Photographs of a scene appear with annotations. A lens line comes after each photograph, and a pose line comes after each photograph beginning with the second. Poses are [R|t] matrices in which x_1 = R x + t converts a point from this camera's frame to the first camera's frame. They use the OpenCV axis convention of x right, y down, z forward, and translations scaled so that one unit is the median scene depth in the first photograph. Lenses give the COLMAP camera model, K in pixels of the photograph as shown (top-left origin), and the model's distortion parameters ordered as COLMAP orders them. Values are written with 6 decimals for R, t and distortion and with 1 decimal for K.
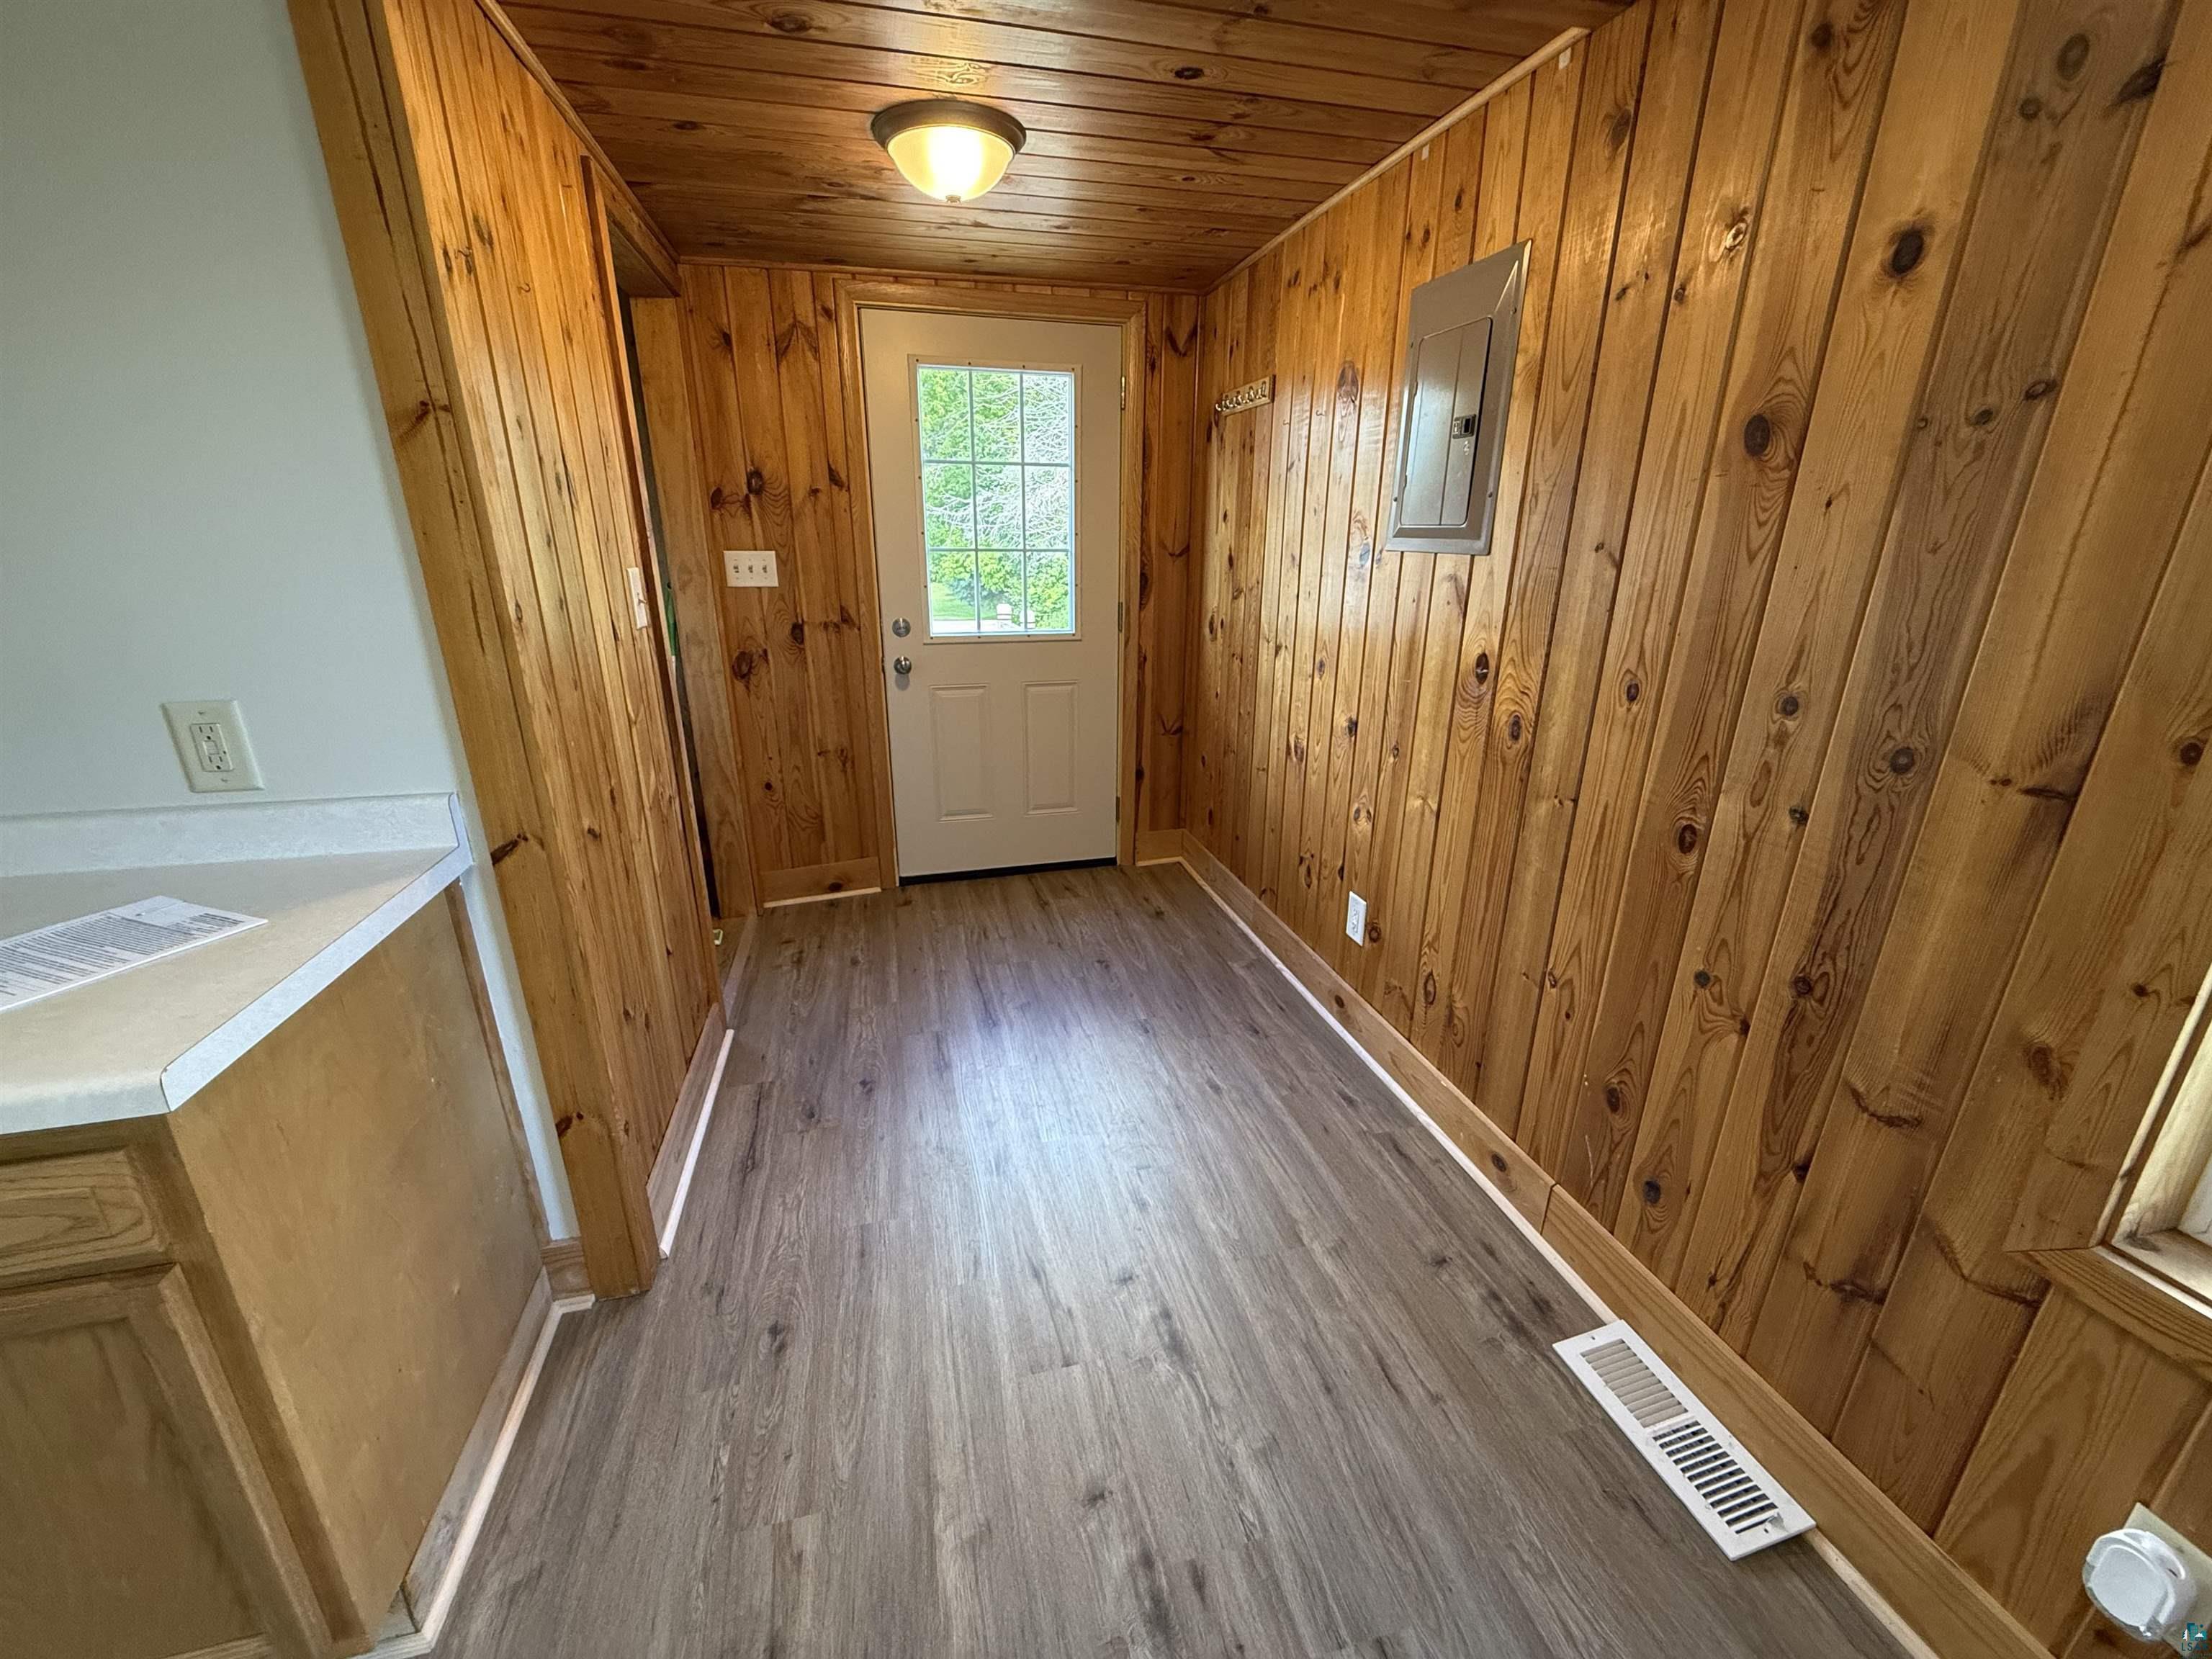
lens RADIAL K [[877.5, 0, 1100.9], [0, 877.5, 823.8], [0, 0, 1]] dist [-0.001685, -0.000156]
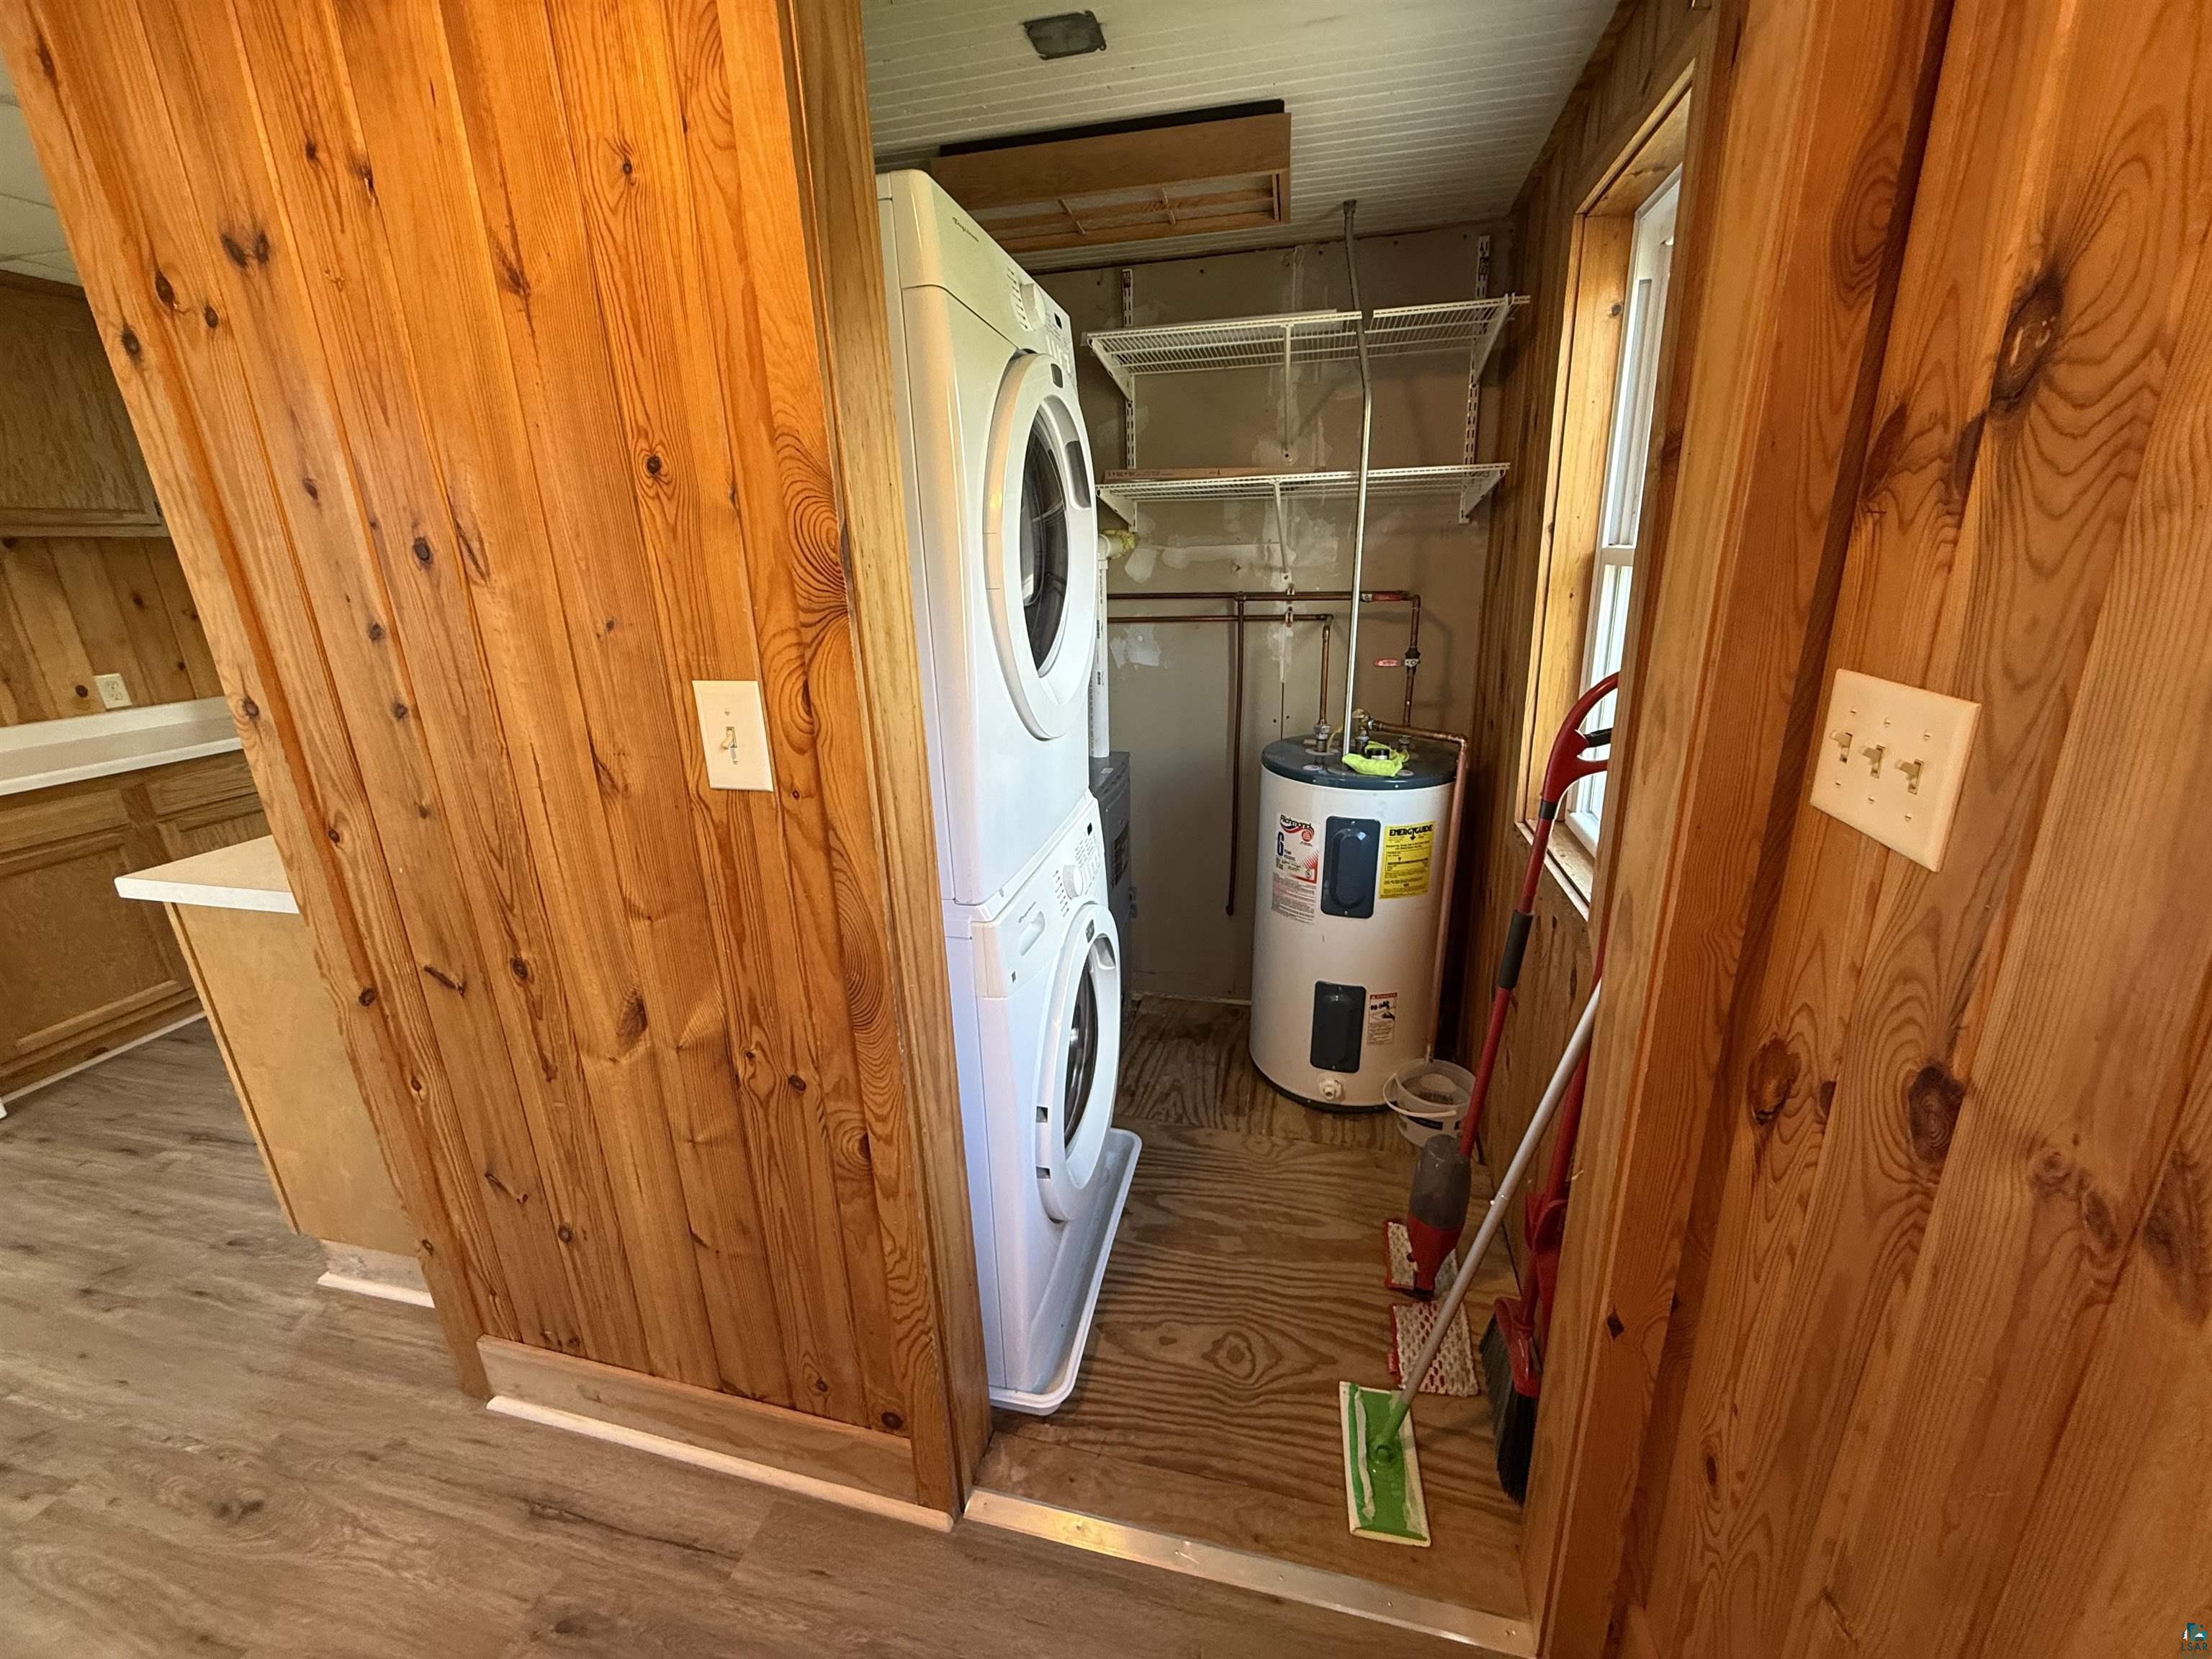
lens RADIAL K [[877.5, 0, 1102.1], [0, 877.5, 819.6], [0, 0, 1]] dist [-0.001685, -0.000156]
pose [[-0.465564, 0.270431, -0.842684, -0.198693], [-0.253901, 0.871332, 0.419899, -0.564004], [0.847811, 0.409448, -0.336998, 1.601869]]
